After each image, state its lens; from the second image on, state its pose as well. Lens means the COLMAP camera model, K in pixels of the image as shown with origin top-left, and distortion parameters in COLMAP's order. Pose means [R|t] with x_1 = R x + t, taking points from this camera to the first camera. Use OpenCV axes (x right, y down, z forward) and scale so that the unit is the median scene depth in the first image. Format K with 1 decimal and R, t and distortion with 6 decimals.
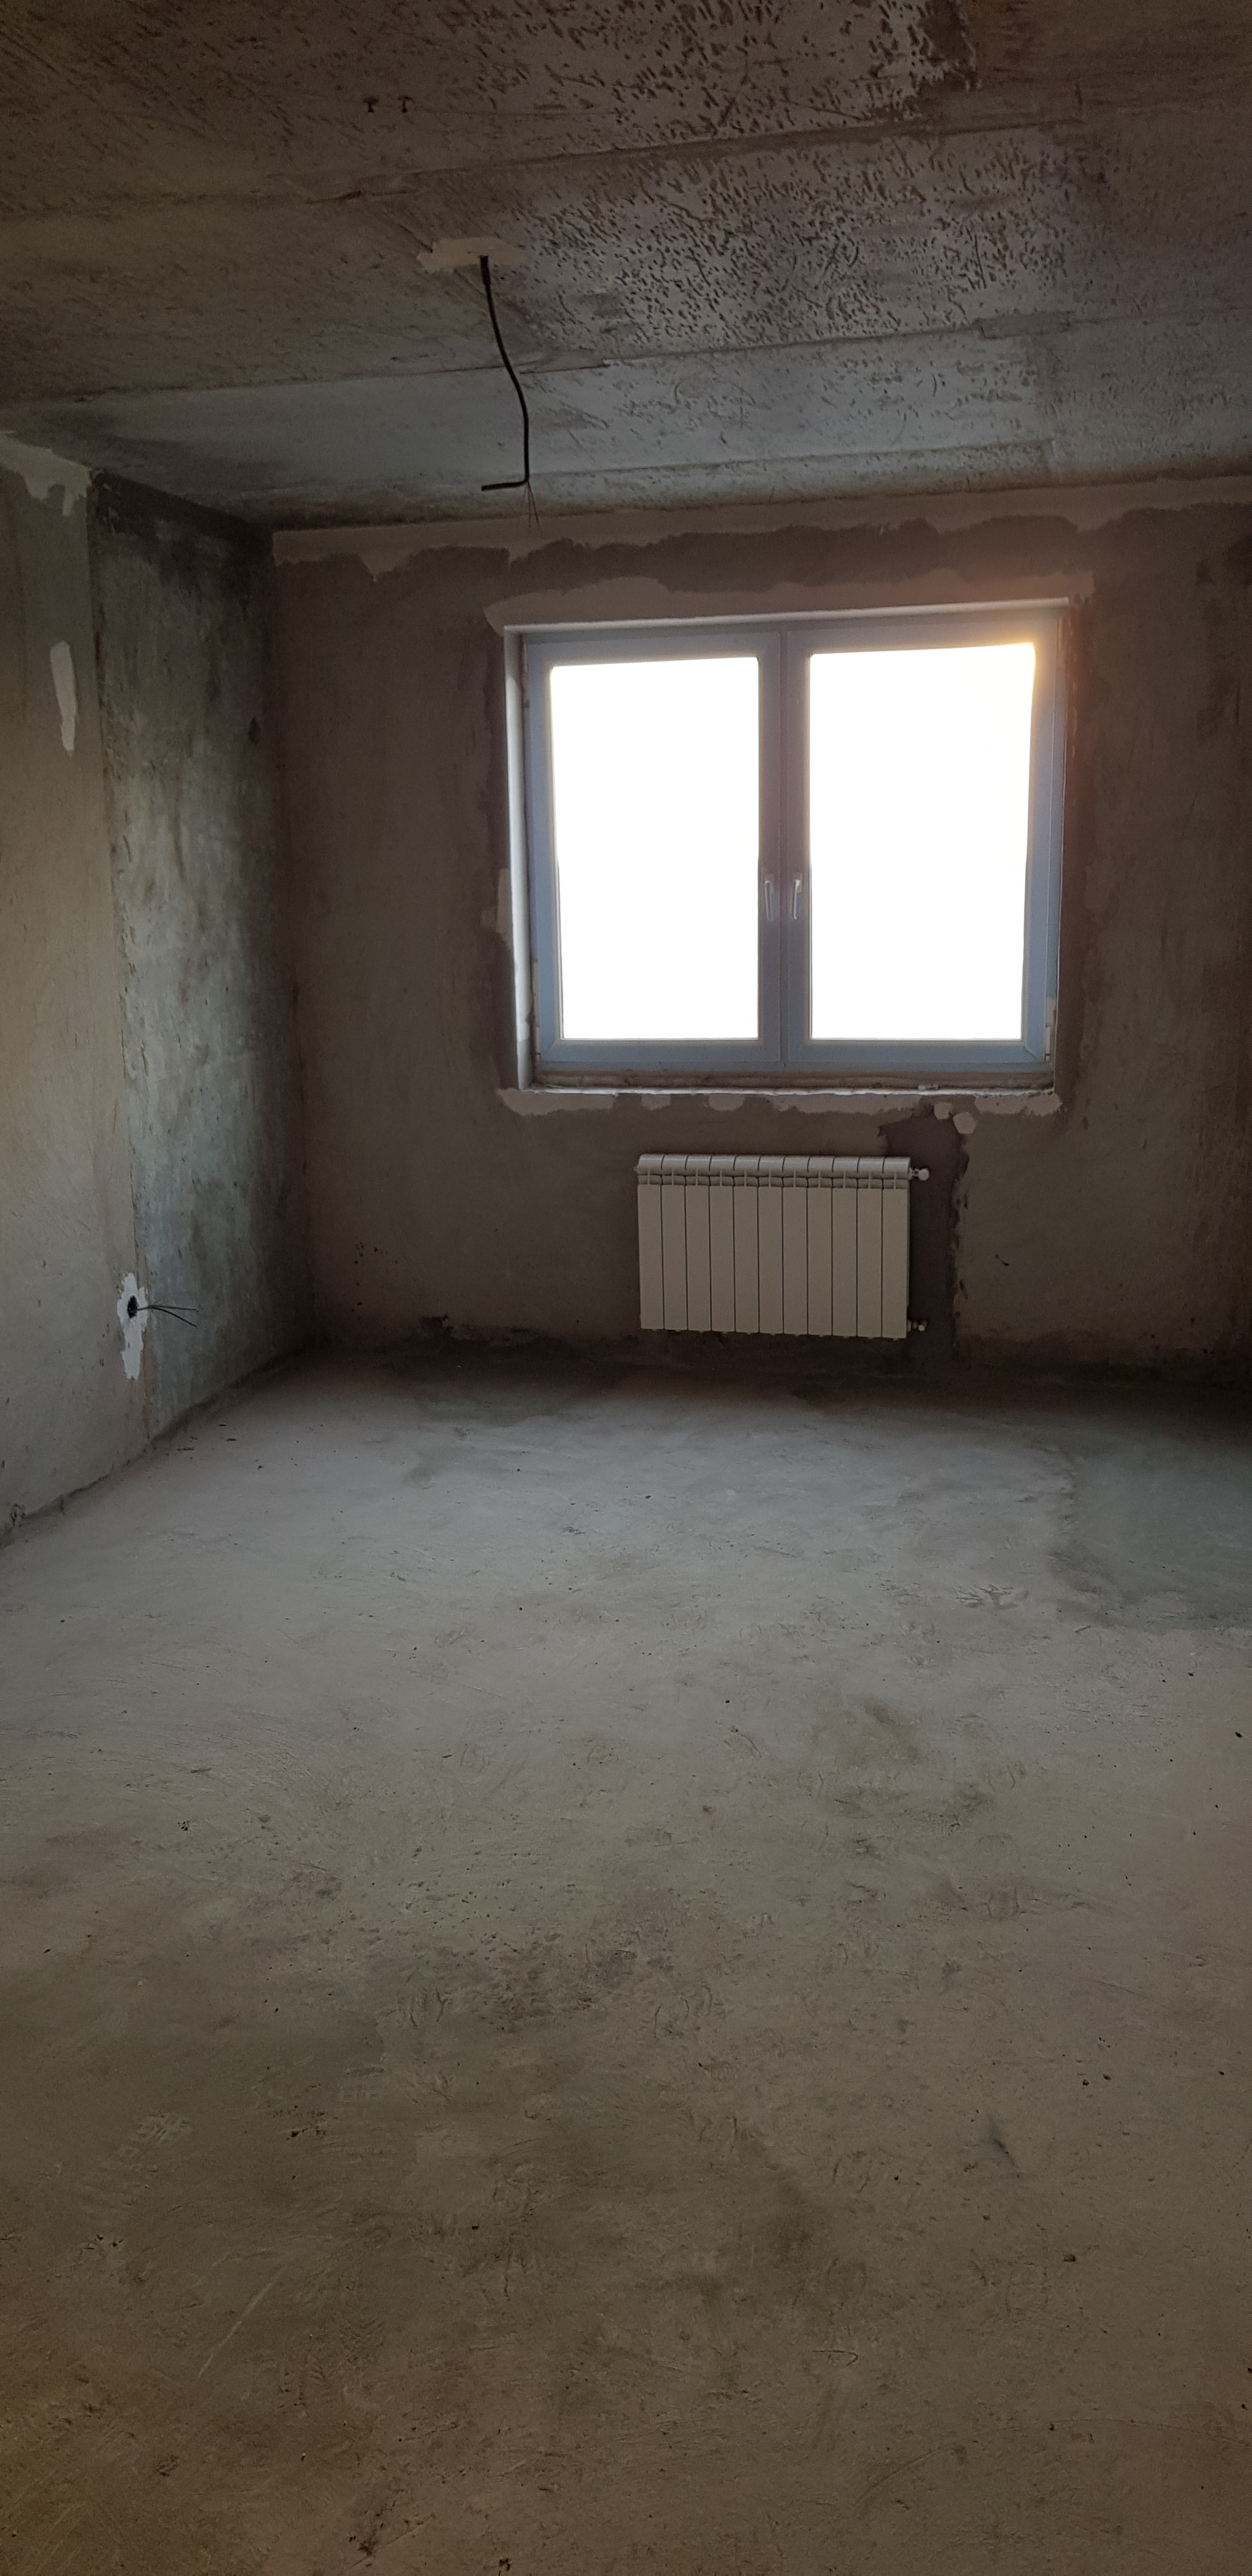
lens RADIAL K [[1958.9, 0, 632.0], [0, 1958.9, 1279.5], [0, 0, 1]] dist [0.059663, -0.118088]
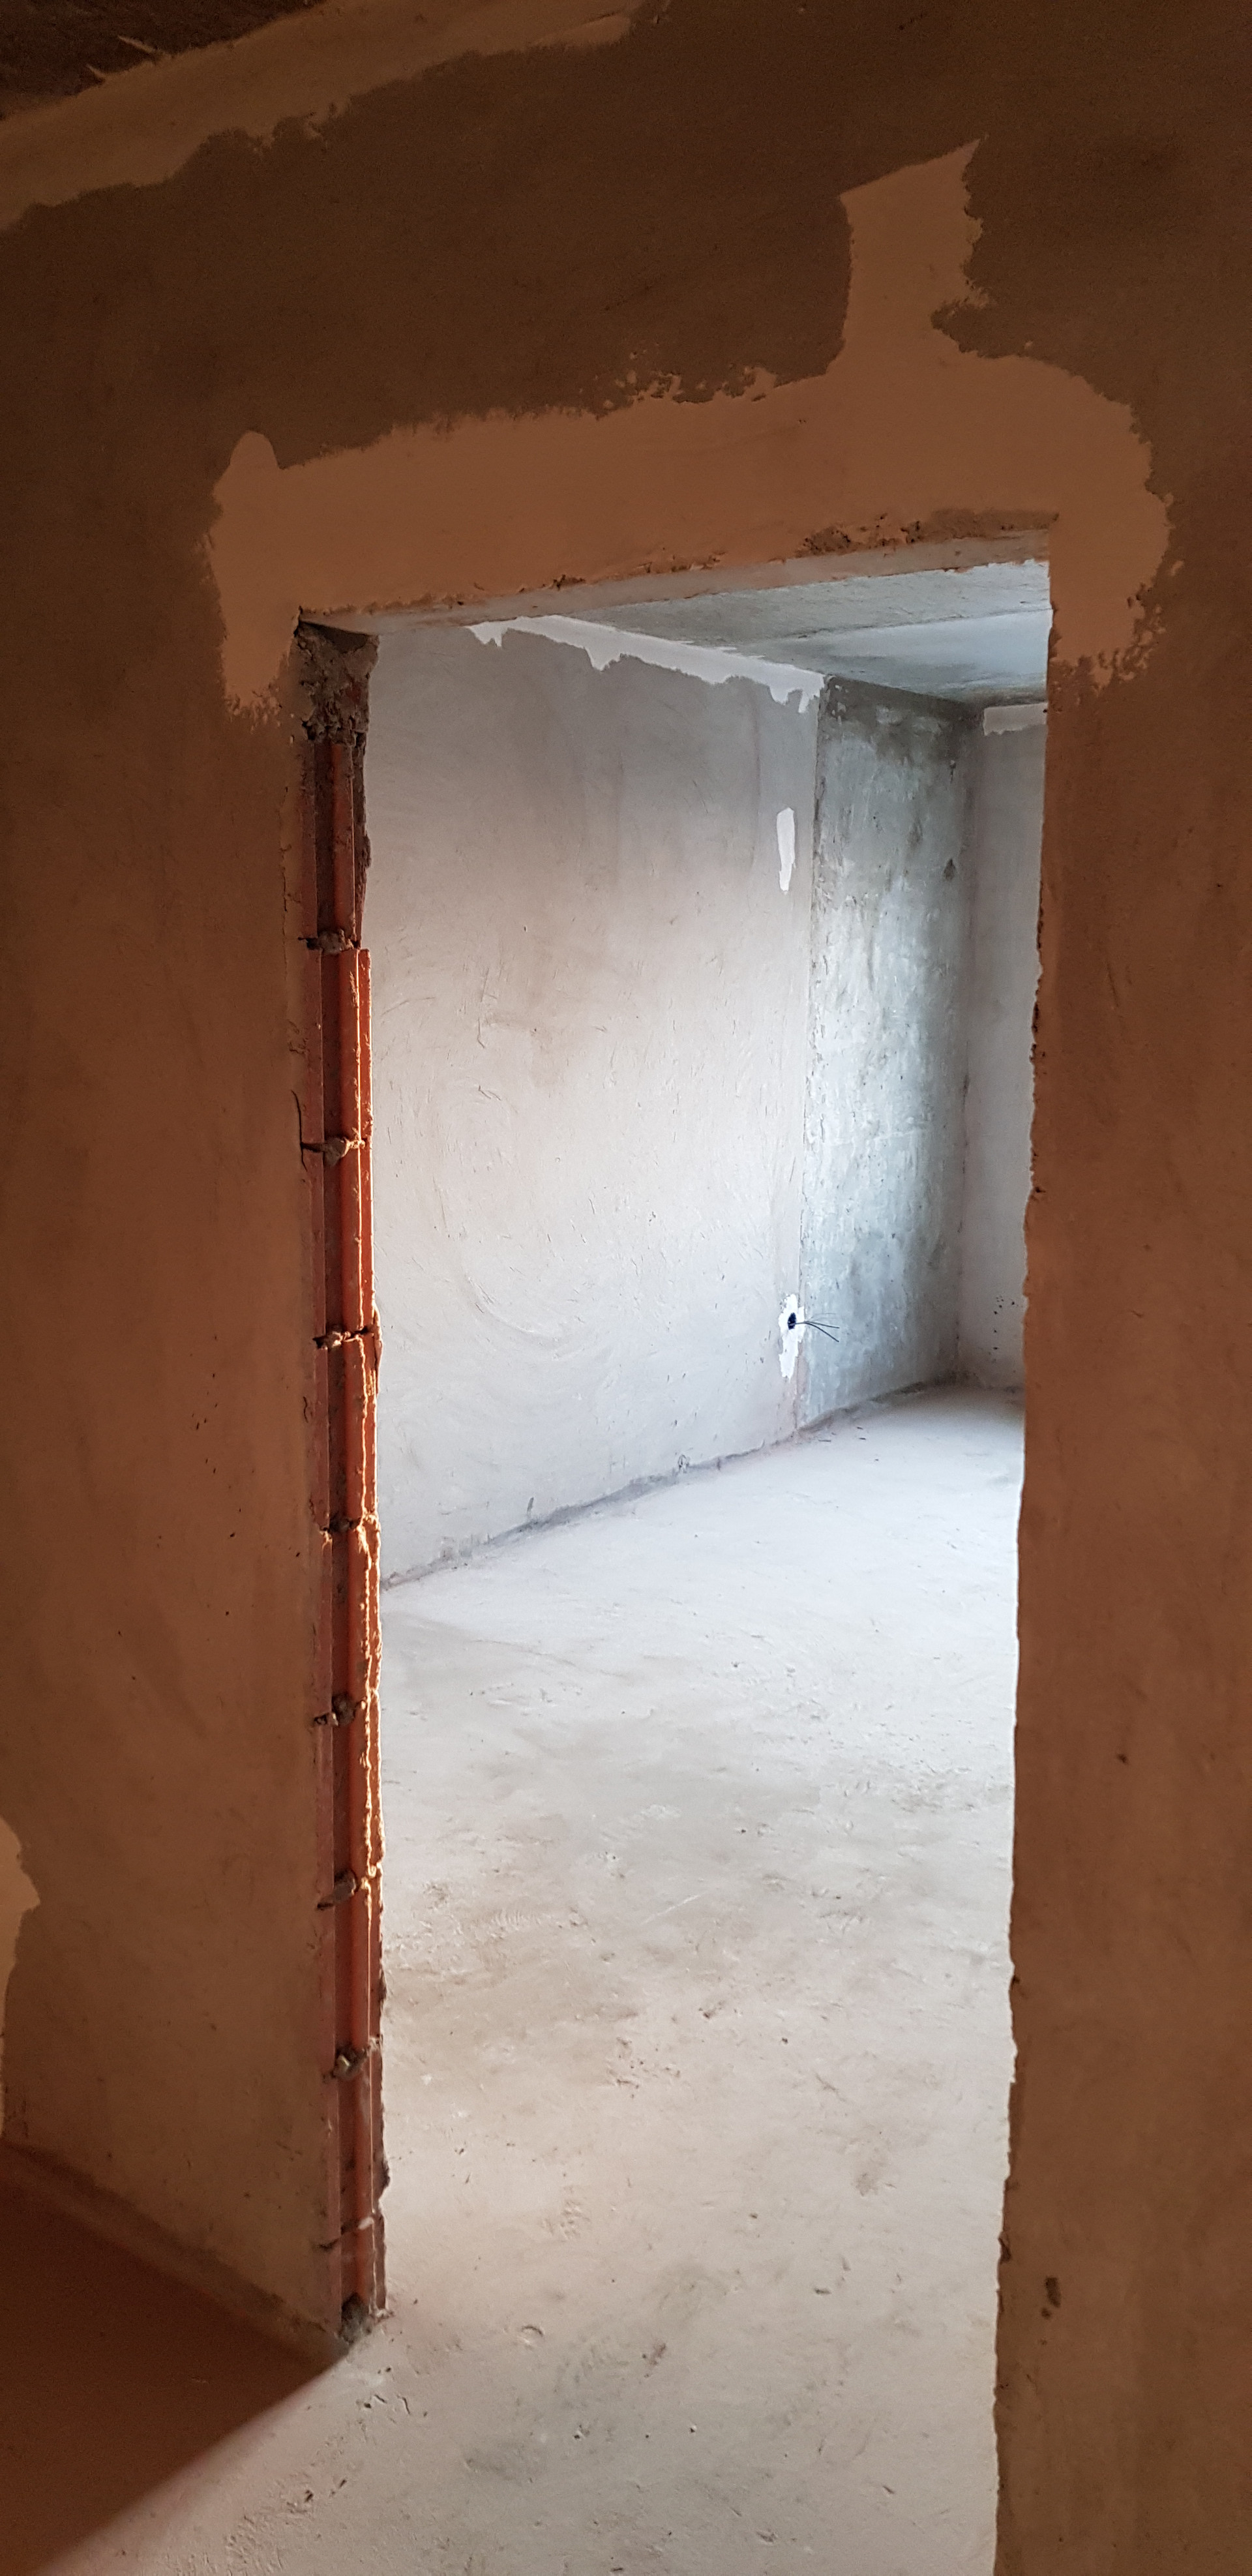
lens RADIAL K [[1958.9, 0, 632.0], [0, 1958.9, 1279.5], [0, 0, 1]] dist [0.059663, -0.118088]
pose [[0.915831, 0.085042, -0.392456, 0.140980], [-0.105083, 0.994016, -0.029826, 0.034702], [0.387571, 0.068556, 0.919287, -0.199632]]
